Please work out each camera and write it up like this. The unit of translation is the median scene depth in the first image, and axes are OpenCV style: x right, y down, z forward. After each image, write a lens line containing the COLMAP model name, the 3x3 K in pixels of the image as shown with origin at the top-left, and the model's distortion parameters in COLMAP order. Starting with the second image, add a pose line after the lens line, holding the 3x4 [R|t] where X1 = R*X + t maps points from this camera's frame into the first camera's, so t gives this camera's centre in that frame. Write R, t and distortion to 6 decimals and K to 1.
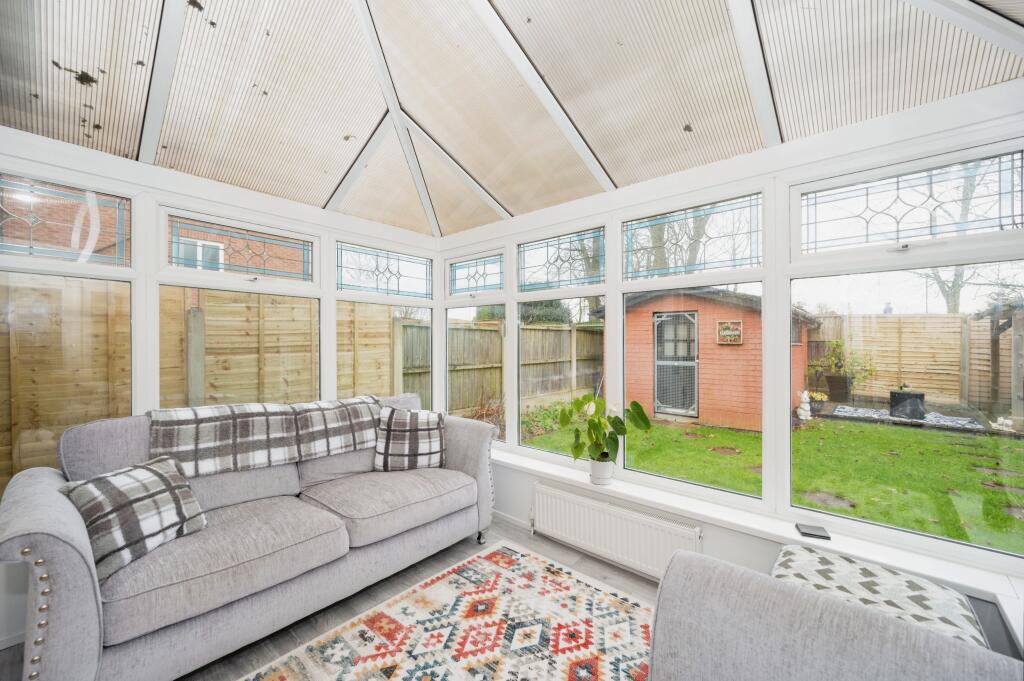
lens RADIAL K [[402.1, 0, 511.8], [0, 402.1, 342.9], [0, 0, 1]] dist [-0.002582, 0.000184]
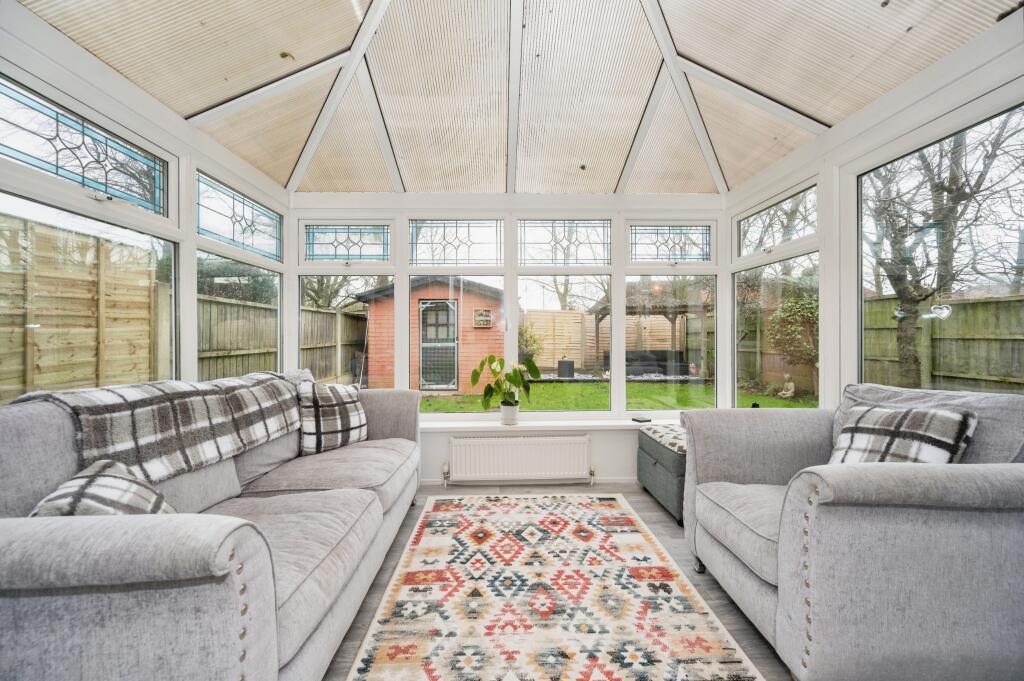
lens RADIAL K [[402.1, 0, 510.8], [0, 402.1, 334.9], [0, 0, 1]] dist [-0.002582, 0.000184]
pose [[0.729136, -0.005548, 0.684346, -0.681747], [0.007590, 0.999971, 0.000020, 0.074372], [-0.684326, 0.005180, 0.729157, 0.086269]]
